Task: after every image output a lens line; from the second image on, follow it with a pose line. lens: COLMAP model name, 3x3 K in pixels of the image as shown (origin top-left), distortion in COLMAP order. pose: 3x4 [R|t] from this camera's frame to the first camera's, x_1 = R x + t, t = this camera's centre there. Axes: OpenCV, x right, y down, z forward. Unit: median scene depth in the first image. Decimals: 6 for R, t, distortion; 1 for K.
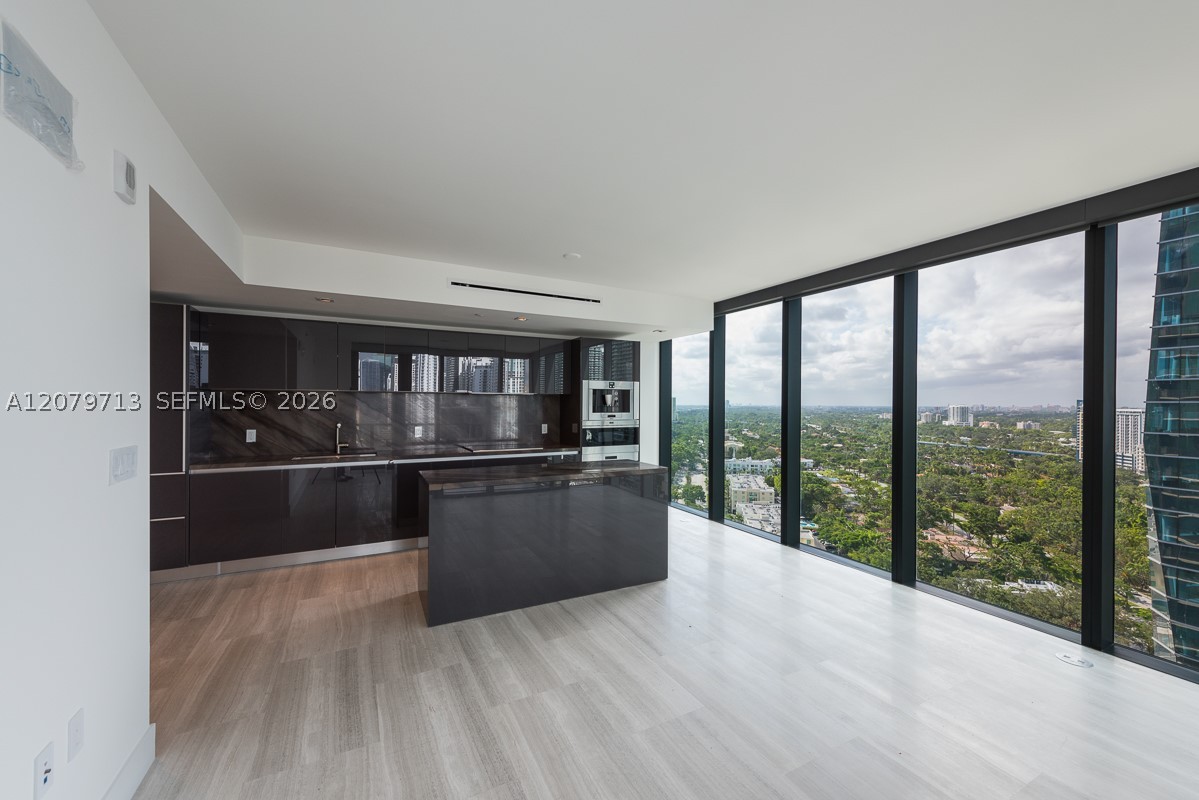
lens RADIAL K [[472.1, 0, 599.9], [0, 472.1, 404.3], [0, 0, 1]] dist [0.009708, -0.000063]
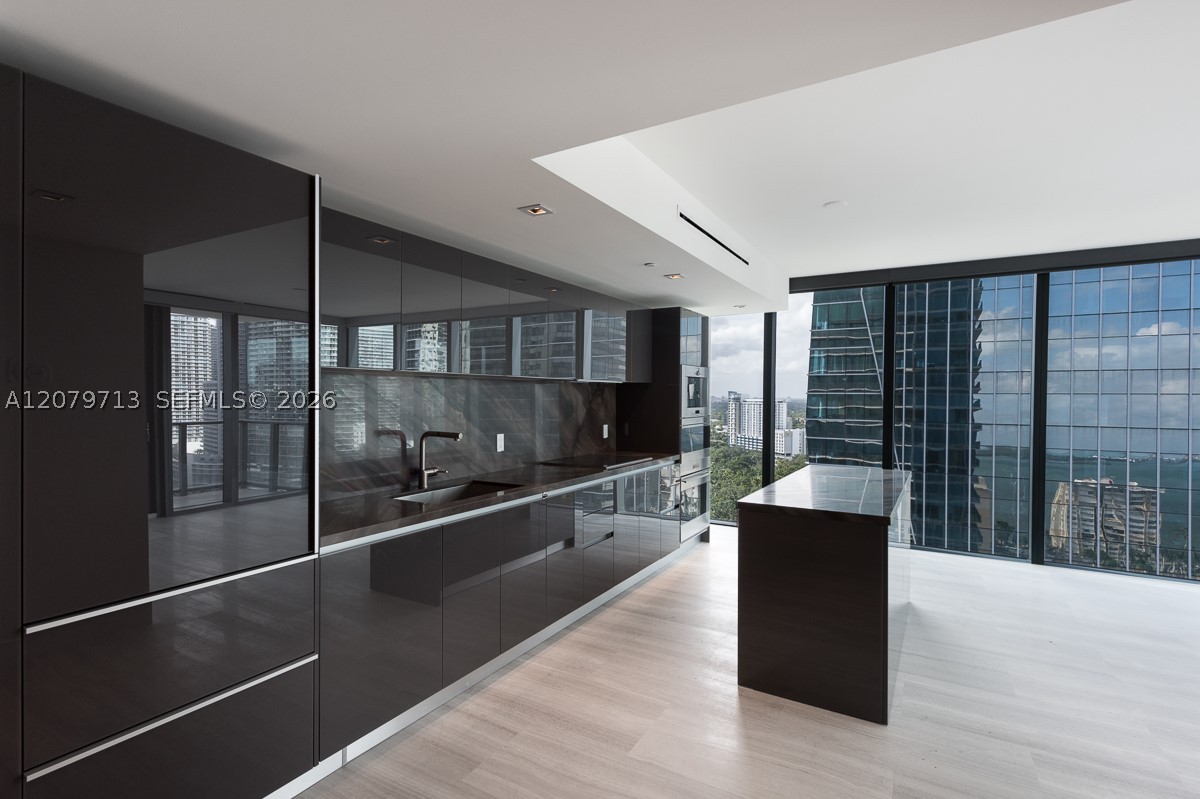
lens RADIAL K [[587.3, 0, 561.8], [0, 587.3, 400.8], [0, 0, 1]] dist [-0.001162, -0.000611]
pose [[0.860803, -0.007323, 0.508886, -0.950334], [0.003149, 0.999954, 0.009063, -0.003845], [-0.508929, -0.006199, 0.860786, 0.412311]]
